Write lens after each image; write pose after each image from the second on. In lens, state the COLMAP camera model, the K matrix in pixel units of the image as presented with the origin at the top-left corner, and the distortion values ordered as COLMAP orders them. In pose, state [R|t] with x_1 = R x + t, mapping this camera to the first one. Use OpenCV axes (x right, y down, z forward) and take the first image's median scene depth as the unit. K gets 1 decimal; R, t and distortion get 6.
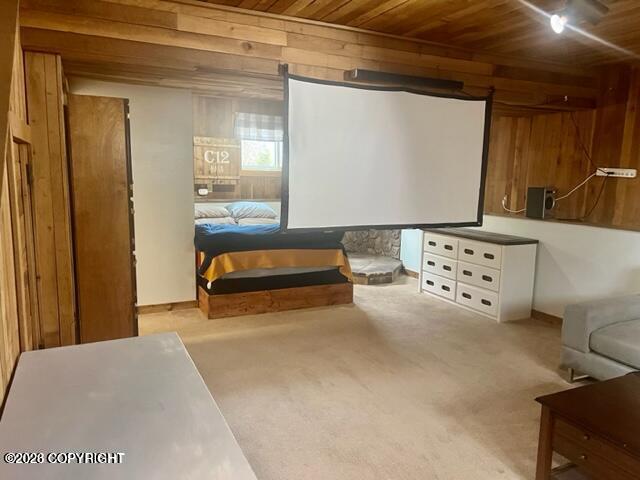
lens RADIAL K [[477.8, 0, 319.8], [0, 477.8, 241.7], [0, 0, 1]] dist [0.063993, -0.073876]
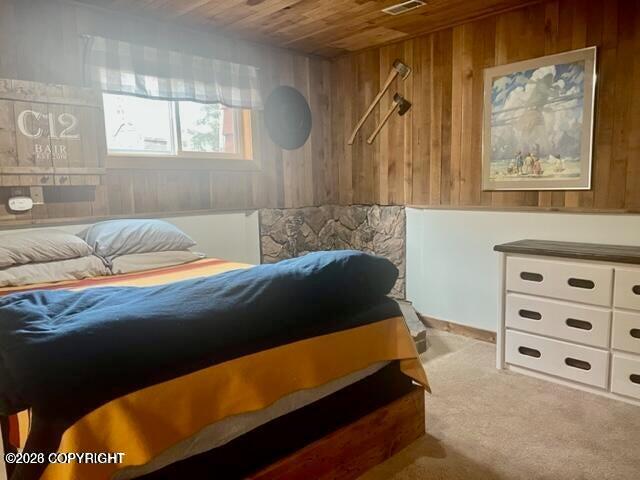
lens RADIAL K [[477.8, 0, 321.3], [0, 477.8, 238.1], [0, 0, 1]] dist [0.063993, -0.073876]
pose [[0.952840, -0.075499, 0.293931, -0.115808], [0.084920, 0.996199, -0.019402, -0.041231], [-0.291348, 0.043448, 0.955630, 0.510176]]
